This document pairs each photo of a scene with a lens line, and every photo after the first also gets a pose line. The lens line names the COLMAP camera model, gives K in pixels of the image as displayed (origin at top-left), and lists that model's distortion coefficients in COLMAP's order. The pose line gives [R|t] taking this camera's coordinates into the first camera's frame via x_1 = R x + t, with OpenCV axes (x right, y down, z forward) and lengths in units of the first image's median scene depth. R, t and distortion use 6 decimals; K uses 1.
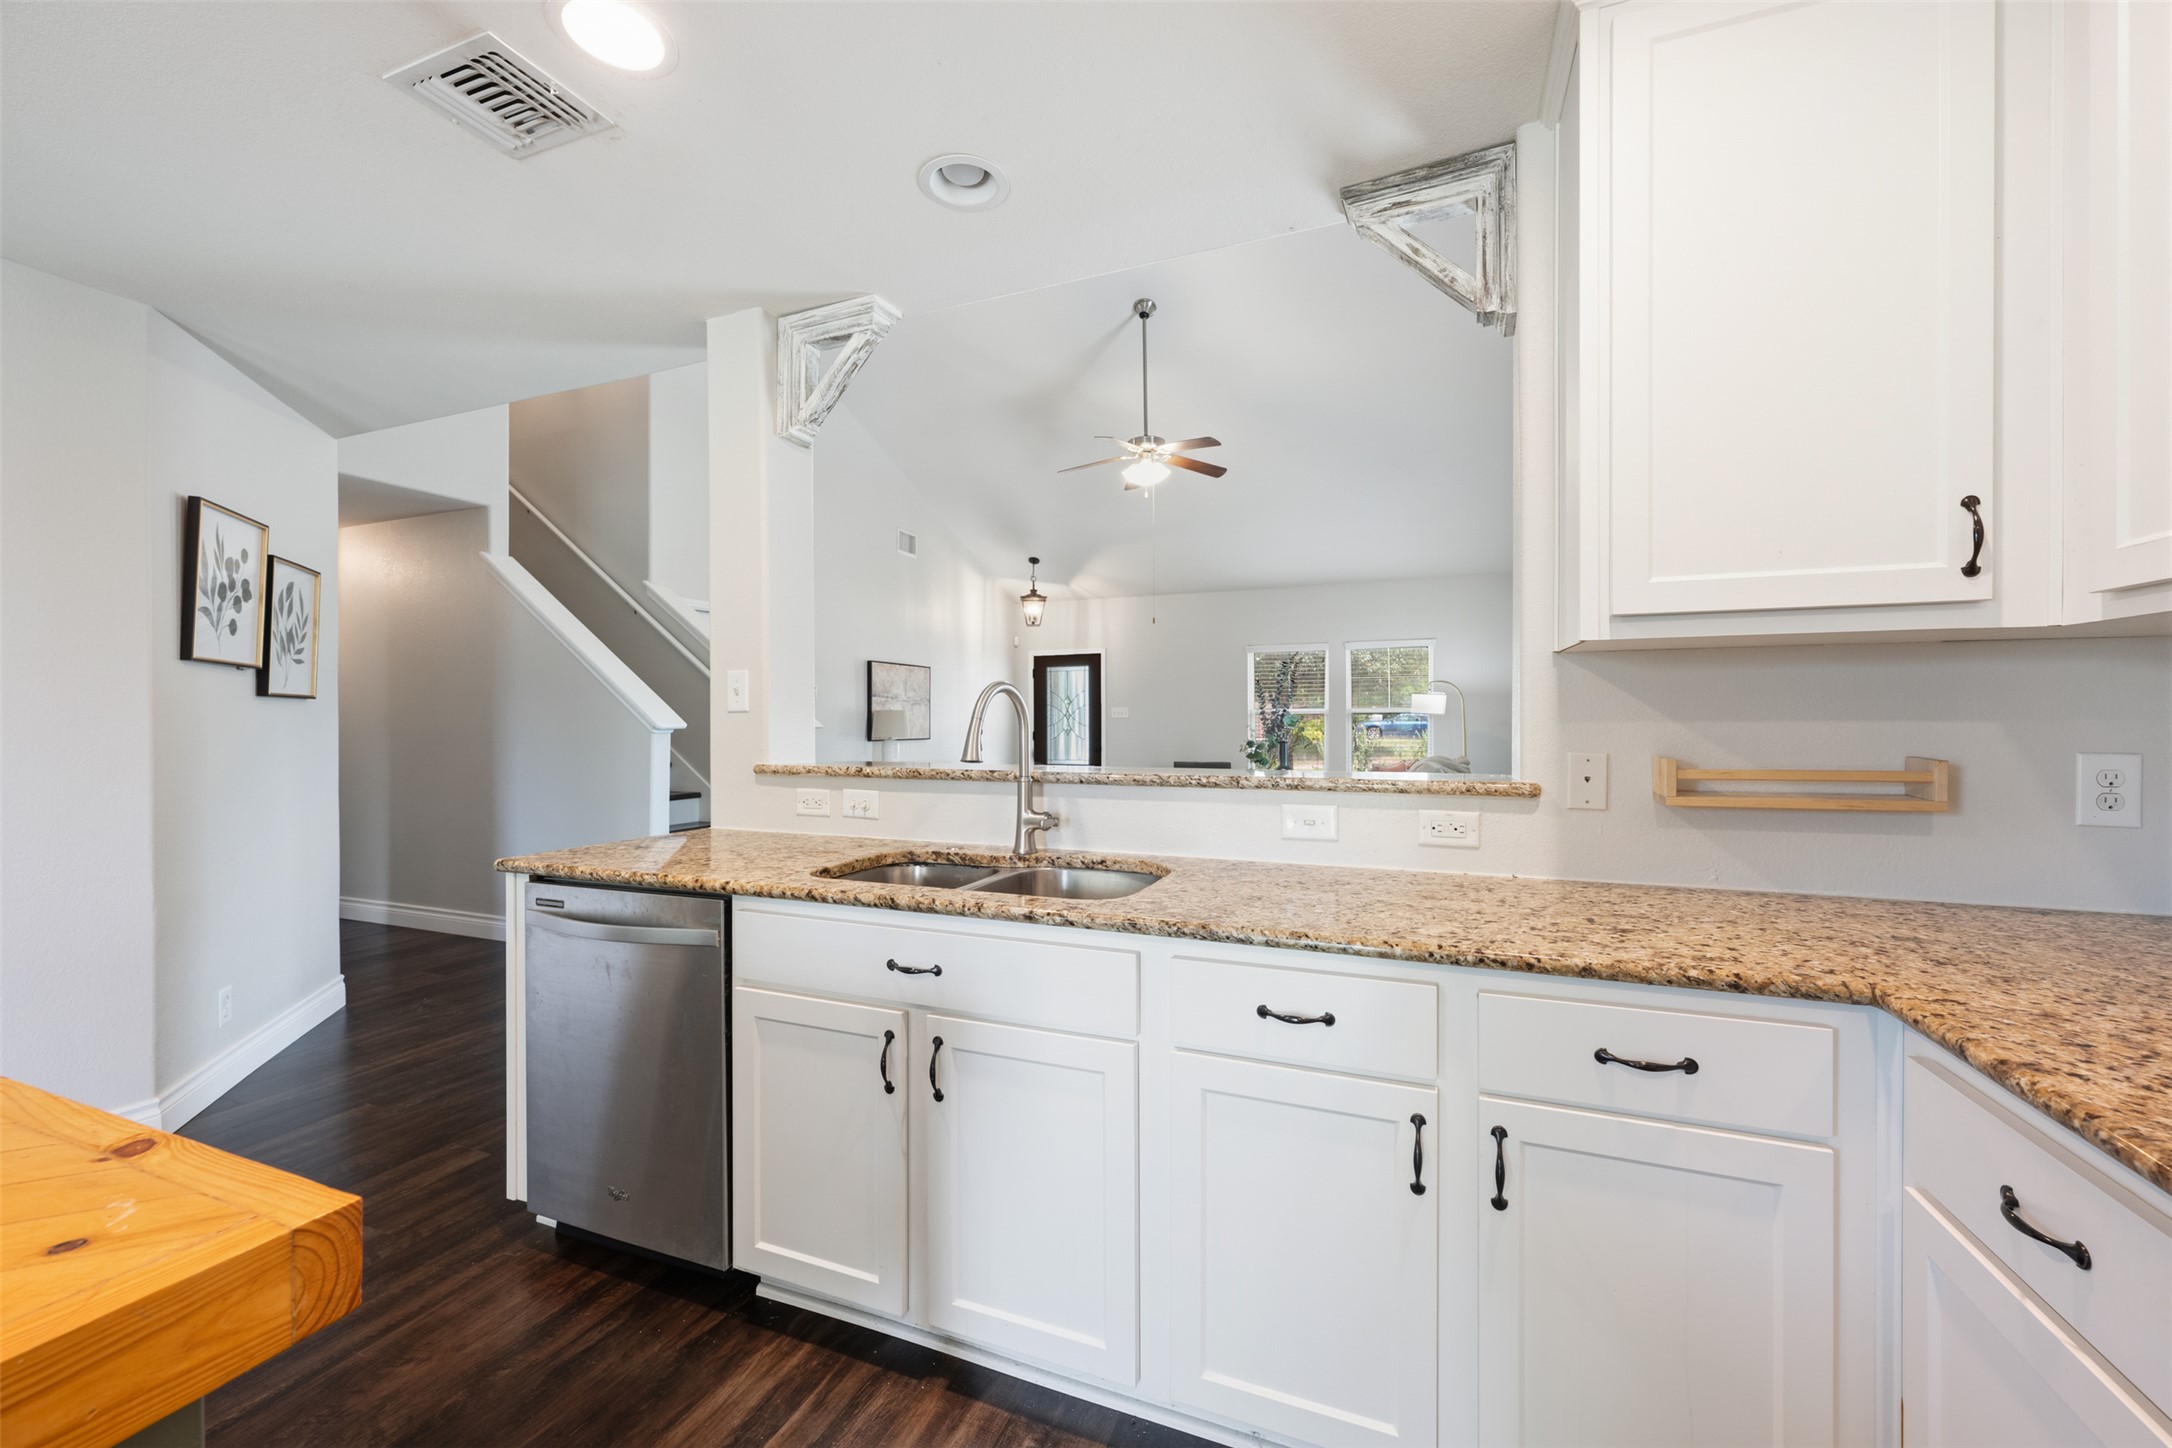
lens RADIAL K [[859.8, 0, 1083.1], [0, 859.8, 723.4], [0, 0, 1]] dist [-0.001909, 0.000229]
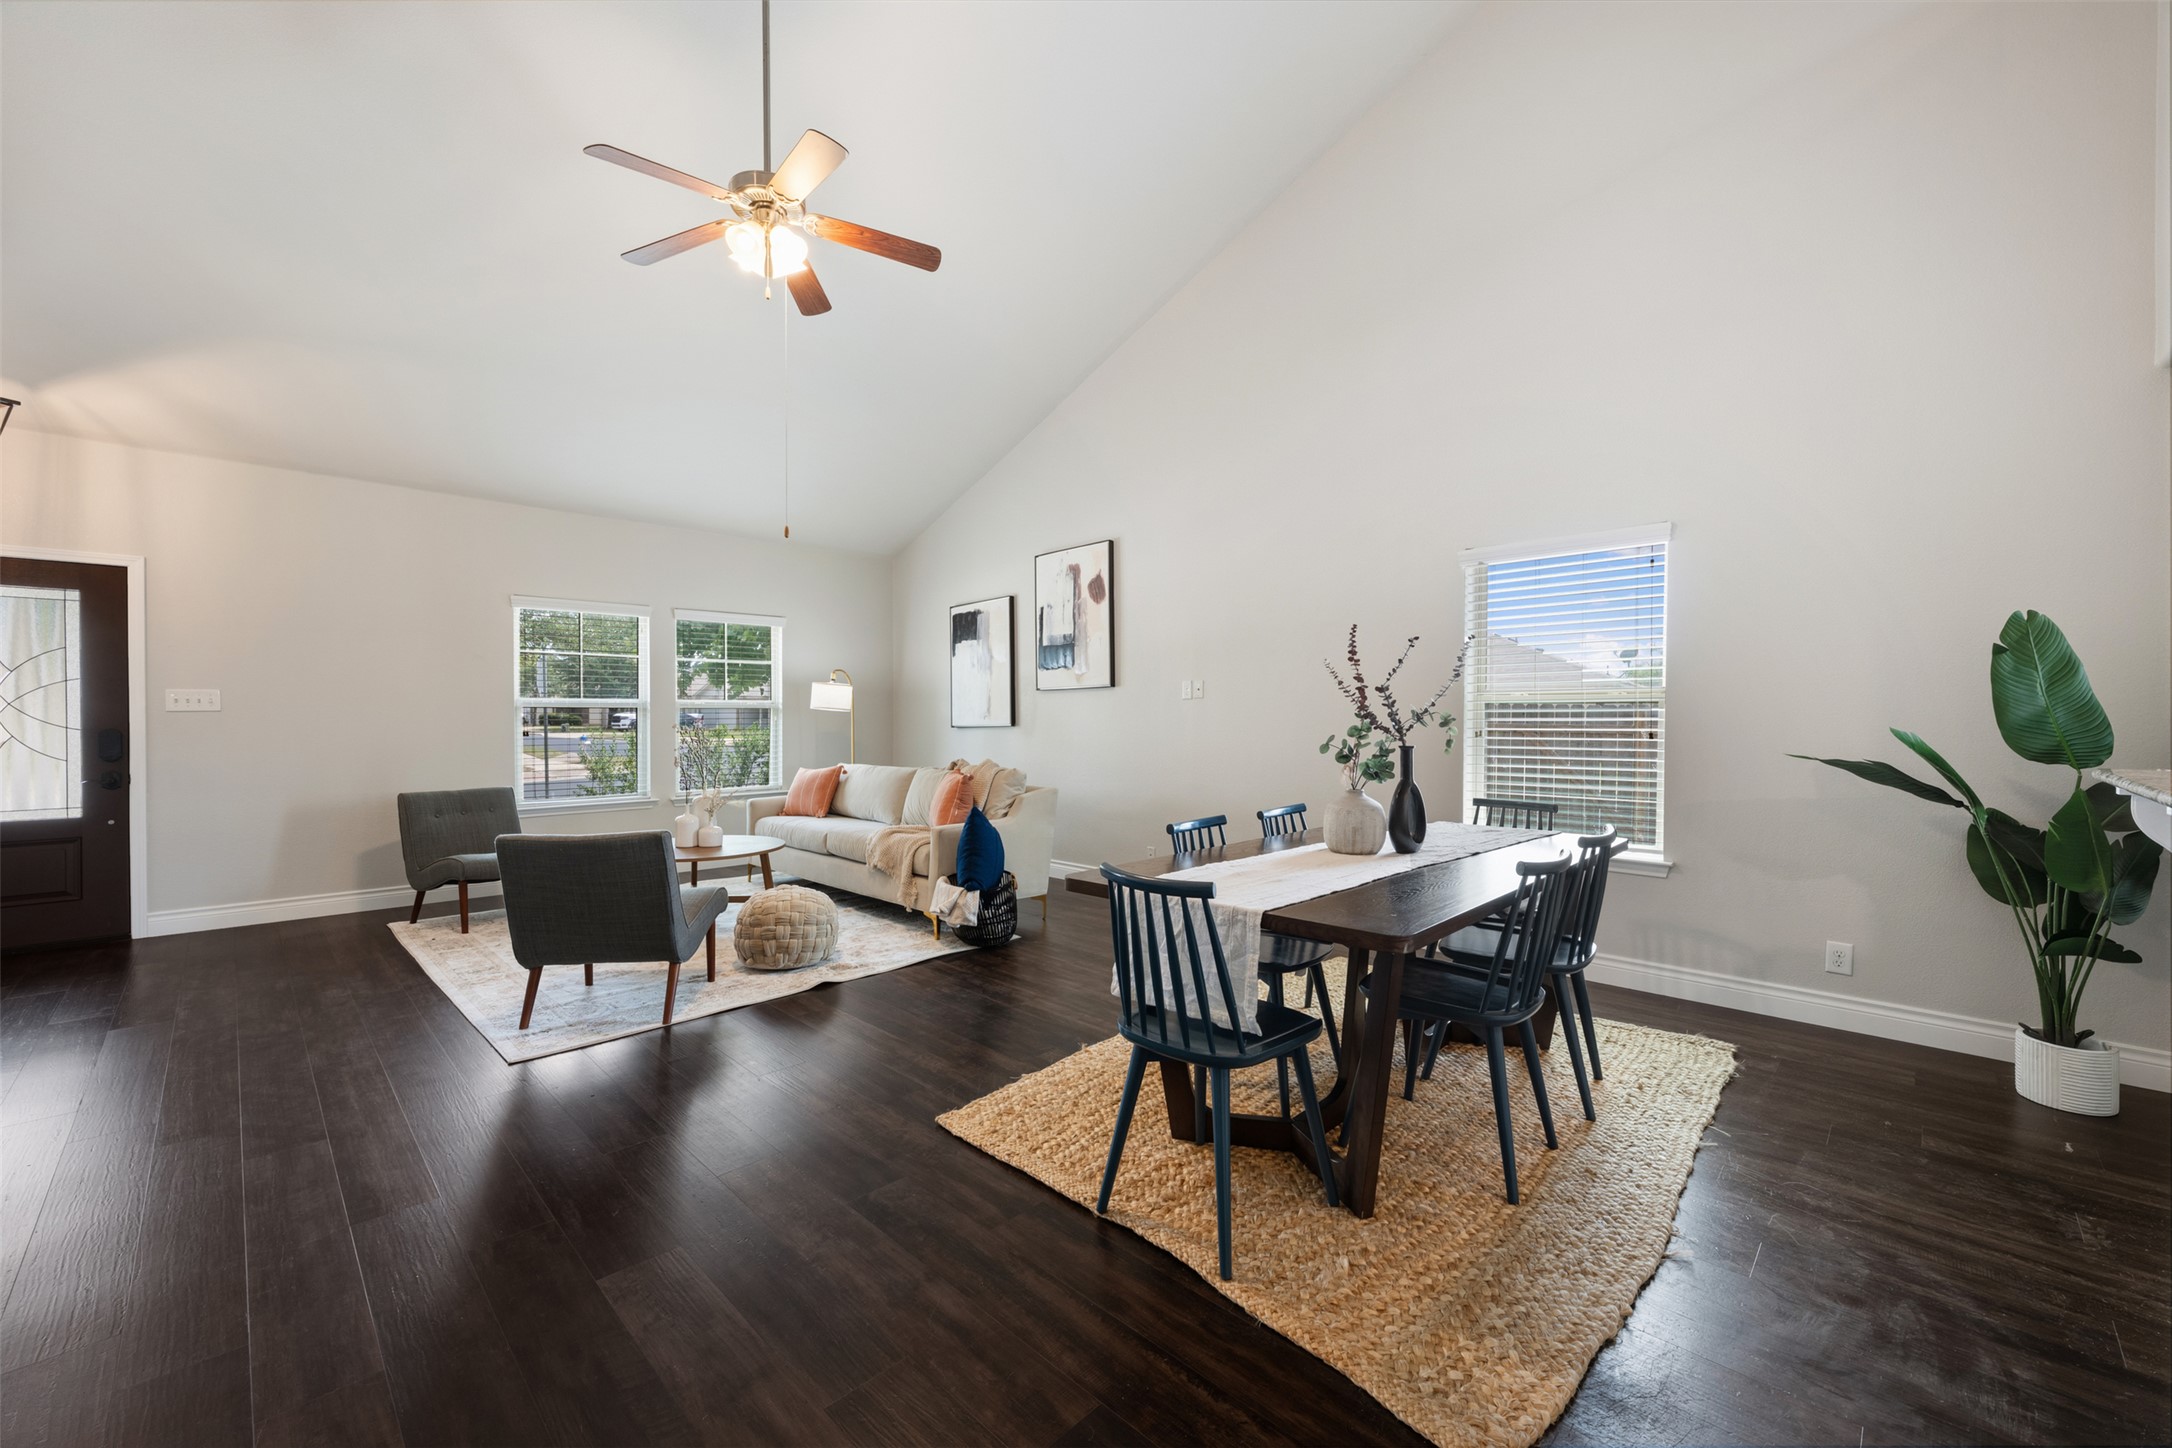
lens RADIAL K [[859.8, 0, 1090.1], [0, 859.8, 716.9], [0, 0, 1]] dist [-0.001909, 0.000229]
pose [[0.376386, 0.001612, 0.926461, -0.823349], [0.001028, 0.999997, -0.002158, -0.005871], [-0.926462, 0.001765, 0.376384, 1.479446]]
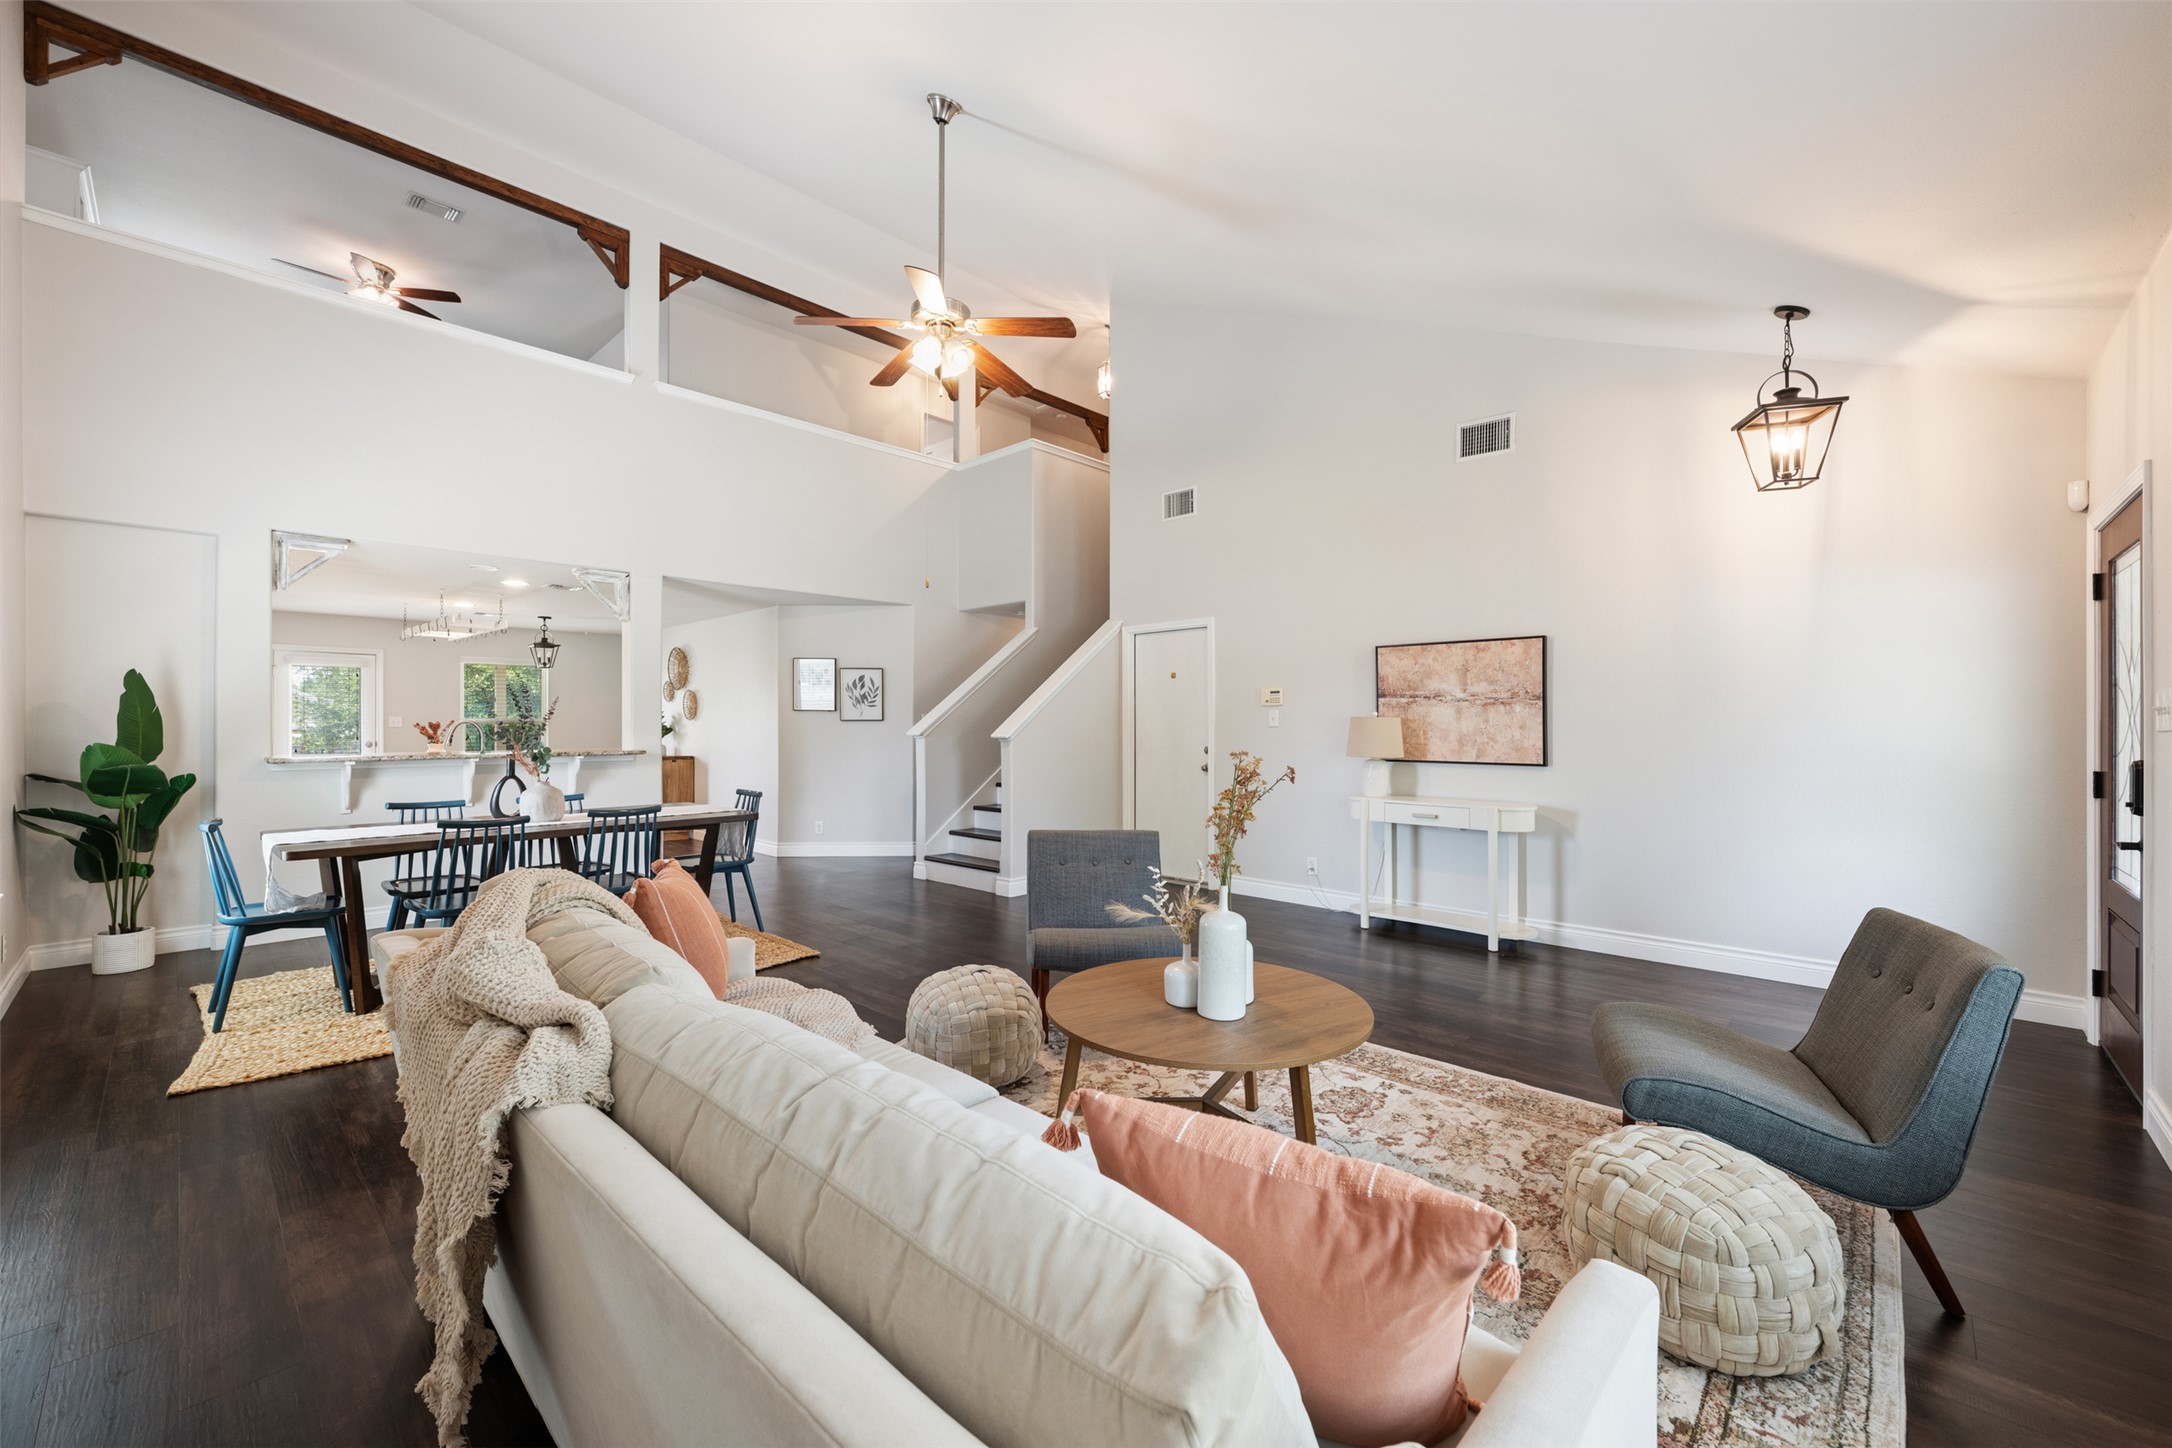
lens RADIAL K [[859.8, 0, 1093.7], [0, 859.8, 723.1], [0, 0, 1]] dist [-0.001909, 0.000229]
pose [[-0.354828, 0.000921, -0.934931, 1.541641], [-0.000736, 0.999999, 0.001265, -0.033283], [0.934931, 0.001137, -0.354827, 3.204228]]
